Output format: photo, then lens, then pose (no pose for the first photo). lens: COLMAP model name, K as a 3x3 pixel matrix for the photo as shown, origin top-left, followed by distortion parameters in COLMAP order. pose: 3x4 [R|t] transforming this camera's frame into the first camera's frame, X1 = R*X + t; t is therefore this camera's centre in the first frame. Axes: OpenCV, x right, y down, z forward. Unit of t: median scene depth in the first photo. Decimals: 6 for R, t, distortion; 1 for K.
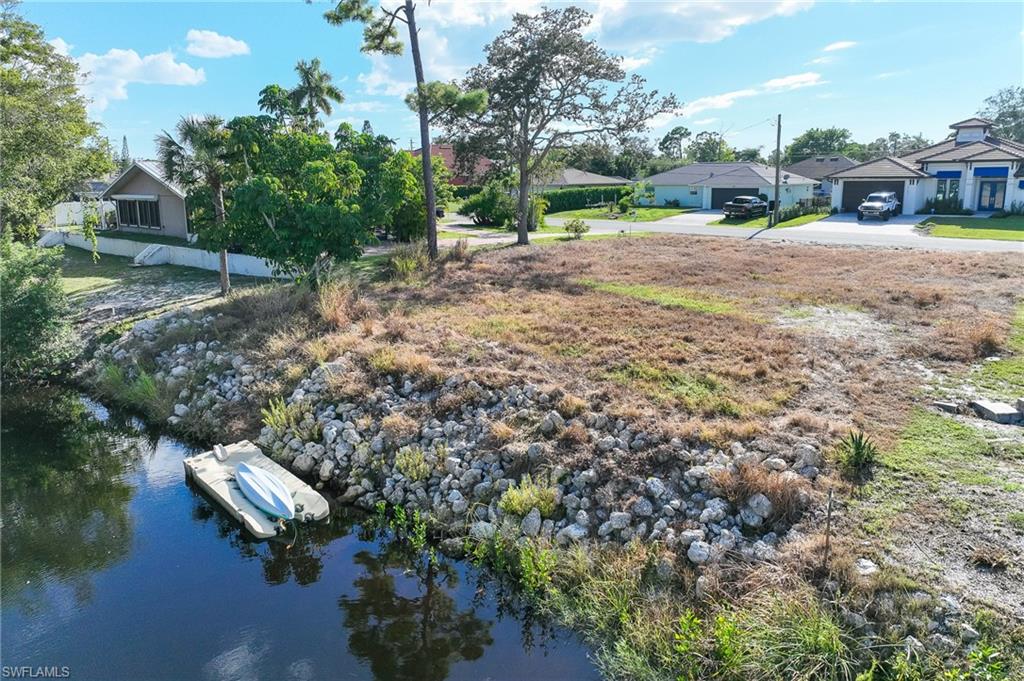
lens RADIAL K [[703.1, 0, 512.0], [0, 703.1, 340.5], [0, 0, 1]] dist [-0.005989, 0.027827]
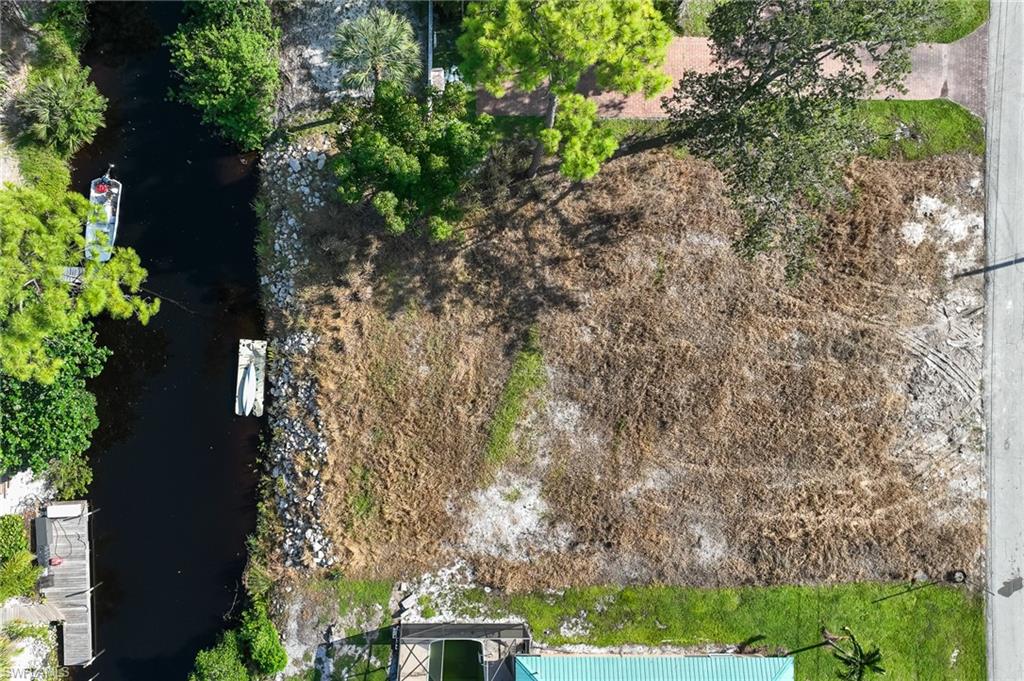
lens RADIAL K [[721.2, 0, 511.3], [0, 721.2, 363.1], [0, 0, 1]] dist [-0.001126, -0.000251]
pose [[0.653747, 0.756478, 0.018887, 0.162780], [-0.208843, 0.156380, 0.965365, -2.424530], [0.727324, -0.635048, 0.260218, 0.976314]]
